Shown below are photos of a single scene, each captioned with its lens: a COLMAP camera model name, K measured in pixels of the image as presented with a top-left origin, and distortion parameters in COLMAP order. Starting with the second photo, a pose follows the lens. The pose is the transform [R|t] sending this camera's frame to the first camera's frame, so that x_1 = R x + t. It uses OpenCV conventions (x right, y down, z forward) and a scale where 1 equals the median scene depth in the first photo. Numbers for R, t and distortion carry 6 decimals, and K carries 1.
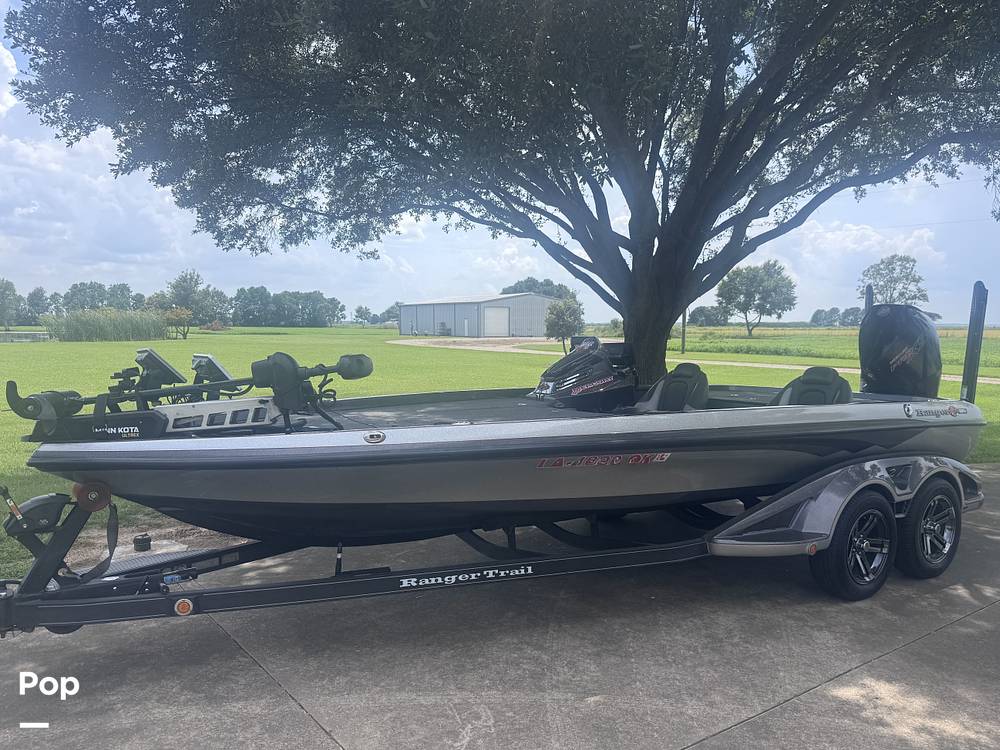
lens RADIAL K [[718.5, 0, 525.2], [0, 718.5, 354.4], [0, 0, 1]] dist [-0.006670, -0.000098]
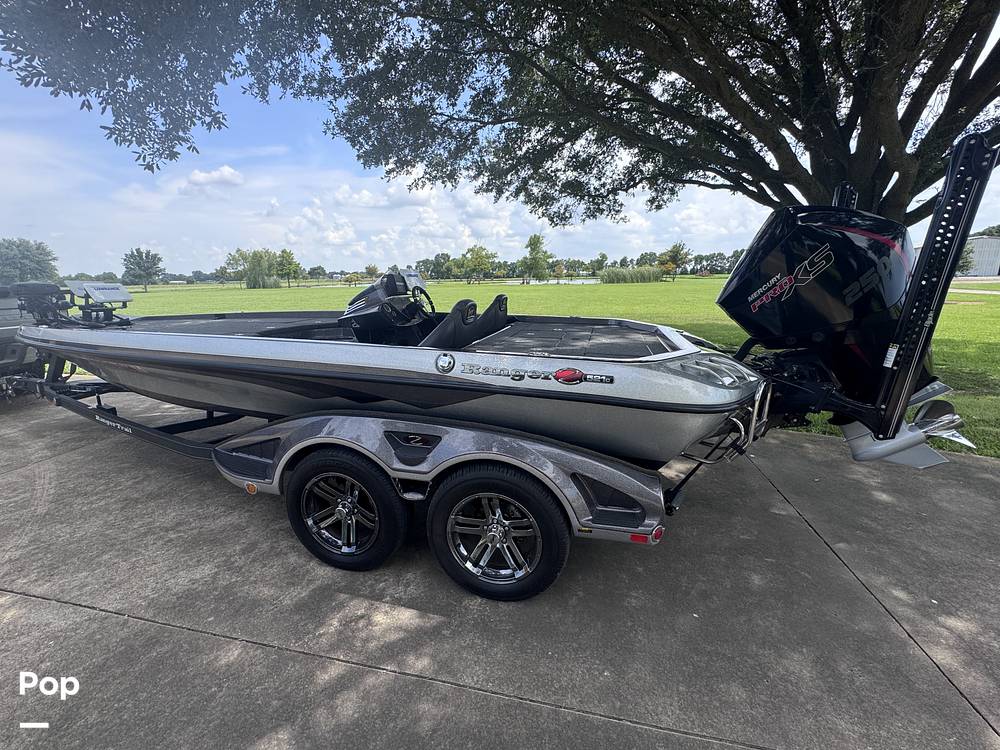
lens RADIAL K [[401.9, 0, 500.0], [0, 401.9, 375.0], [0, 0, 1]] dist [-0.009534, -0.000068]
pose [[0.669114, 0.144800, -0.728917, 0.946218], [0.009352, 0.979116, 0.203087, 0.015878], [0.743101, -0.142705, 0.653786, 0.884112]]
